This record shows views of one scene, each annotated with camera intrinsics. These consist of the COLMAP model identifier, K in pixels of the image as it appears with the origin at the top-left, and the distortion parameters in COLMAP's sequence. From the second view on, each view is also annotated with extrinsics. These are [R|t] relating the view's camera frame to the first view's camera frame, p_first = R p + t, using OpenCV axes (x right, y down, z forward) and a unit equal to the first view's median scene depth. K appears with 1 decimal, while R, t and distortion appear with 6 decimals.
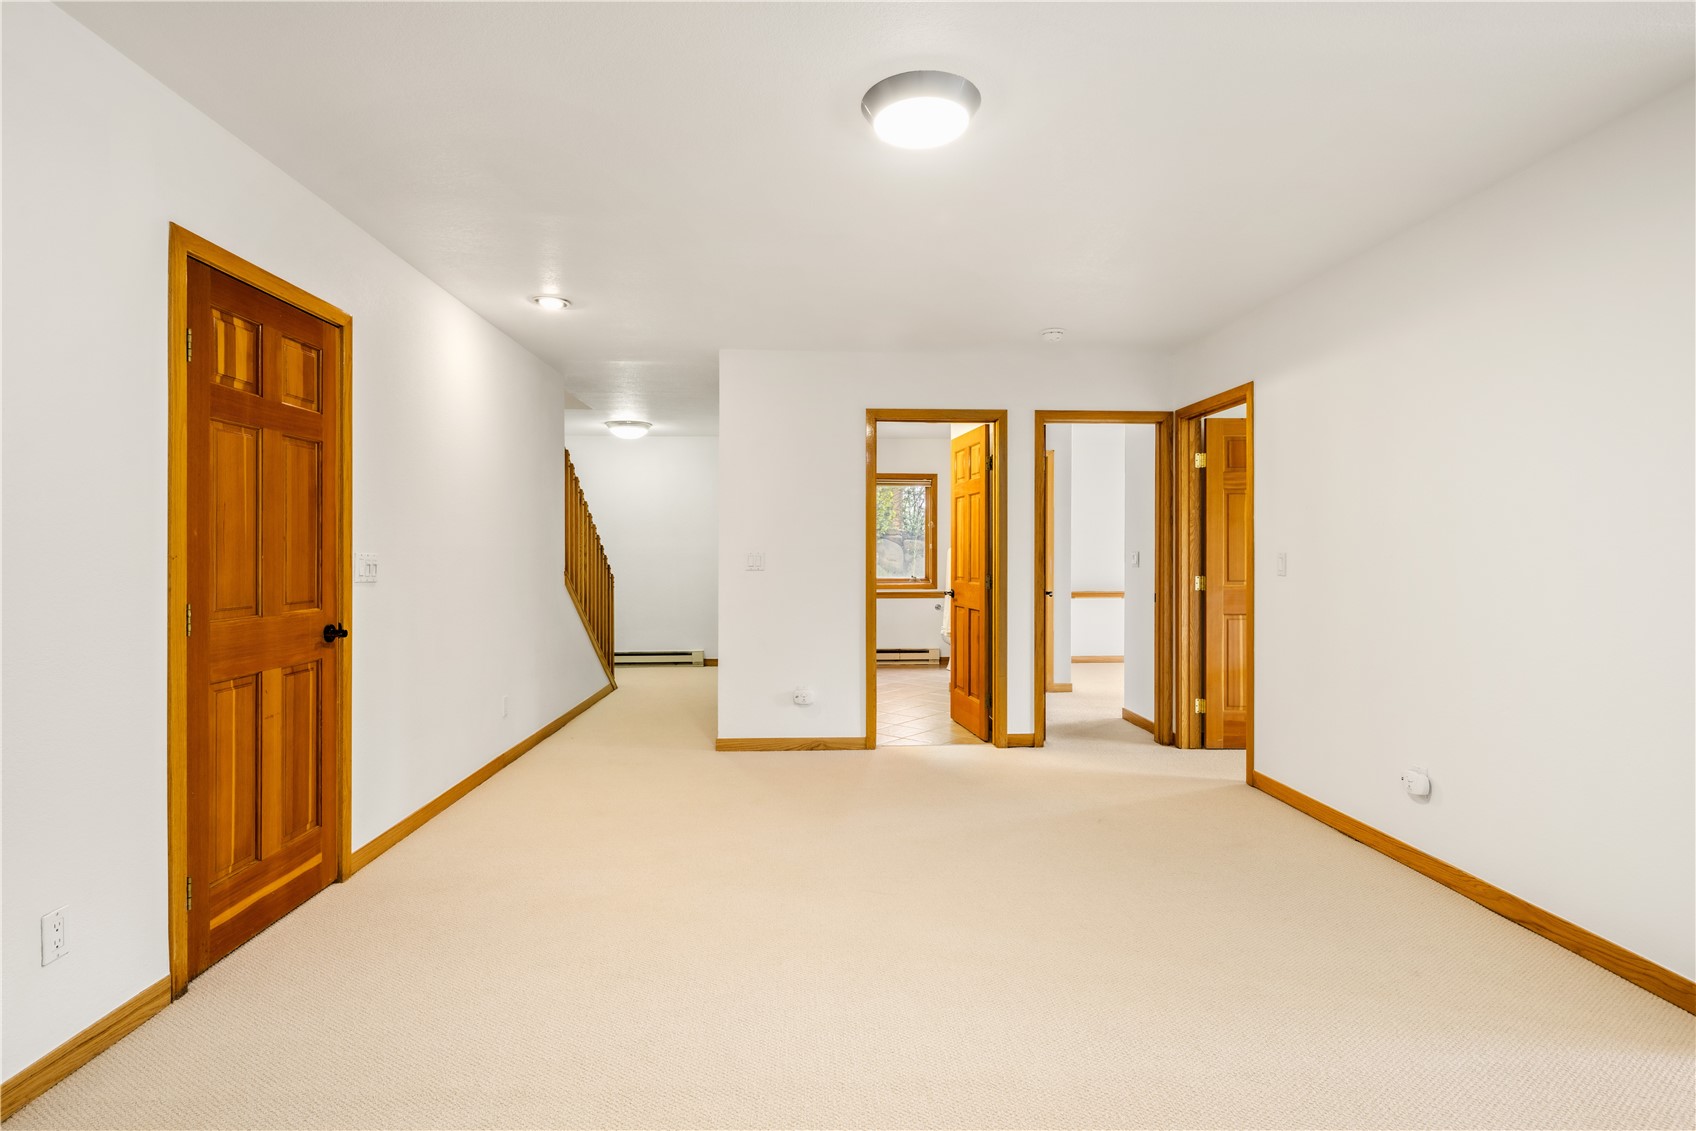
lens RADIAL K [[823.0, 0, 847.2], [0, 823.0, 550.8], [0, 0, 1]] dist [0.000117, -0.000939]
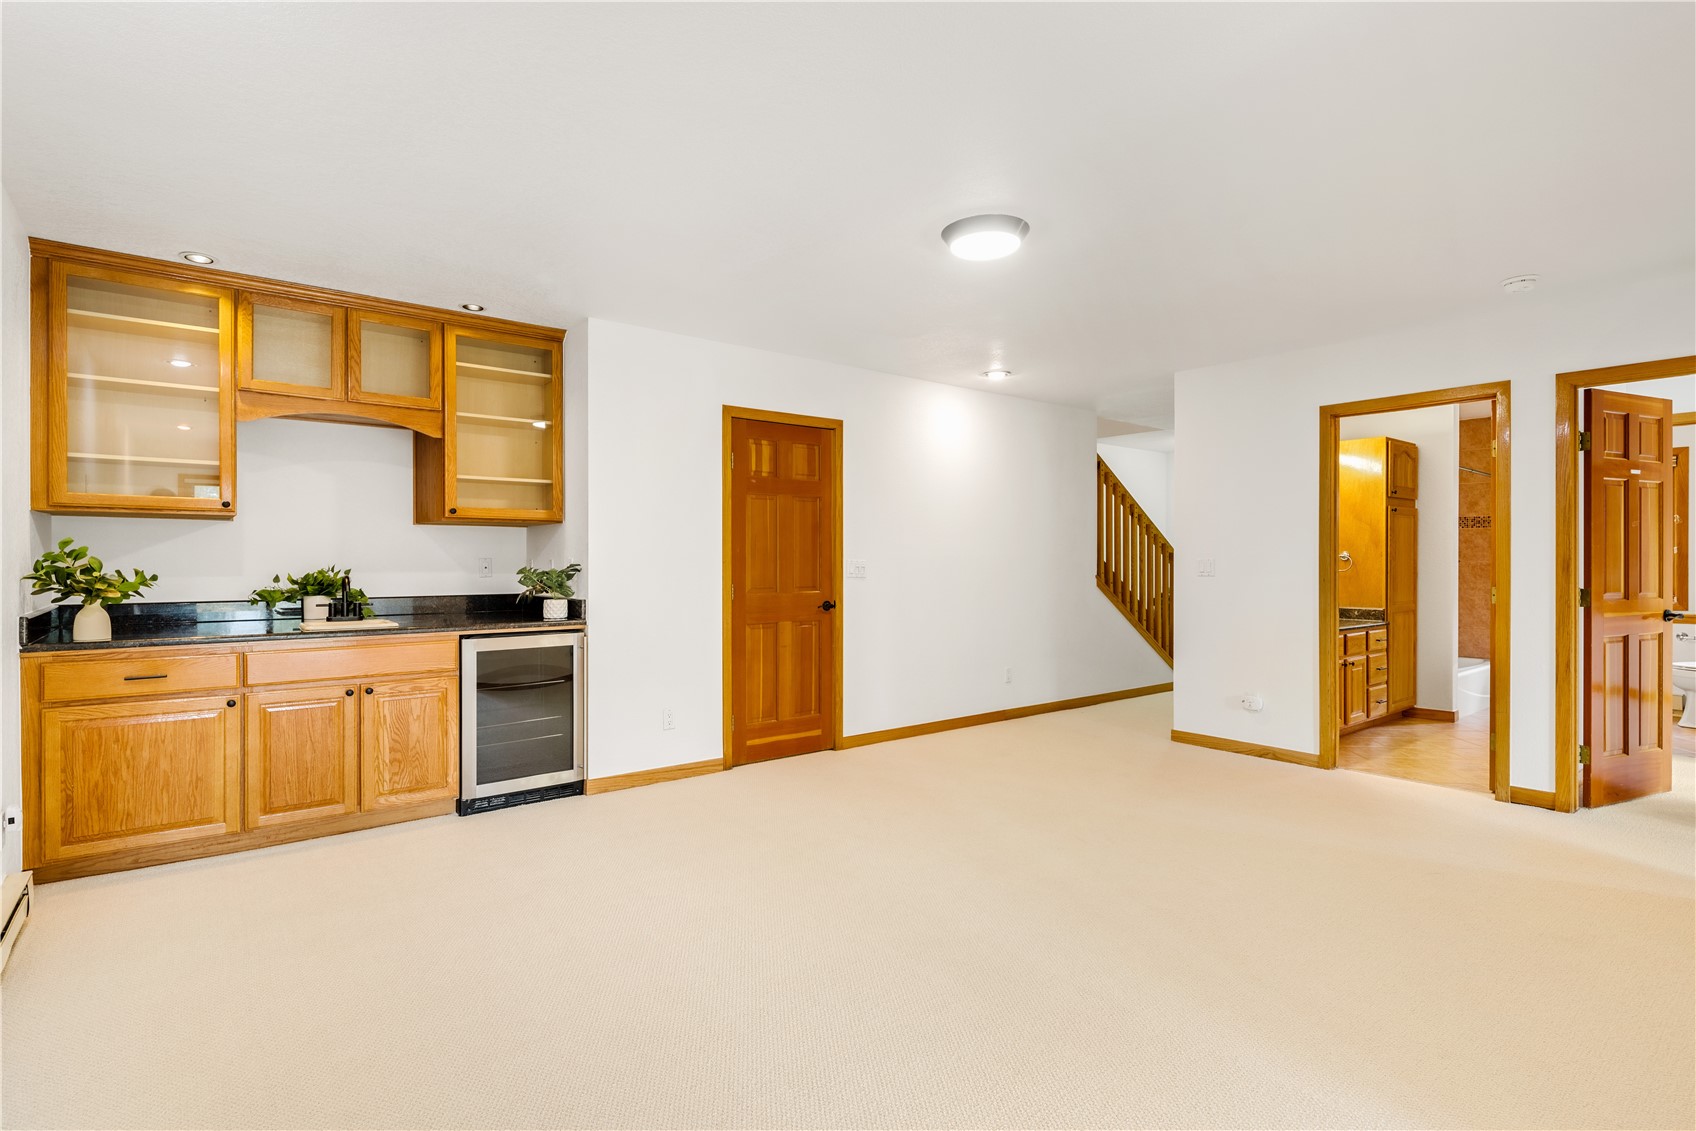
lens RADIAL K [[819.7, 0, 840.4], [0, 819.7, 559.6], [0, 0, 1]] dist [0.003193, 0.000100]
pose [[0.578887, -0.001294, -0.815406, 0.478790], [0.003025, 0.999995, 0.000561, 0.000748], [0.815402, -0.002792, 0.578889, 0.007920]]
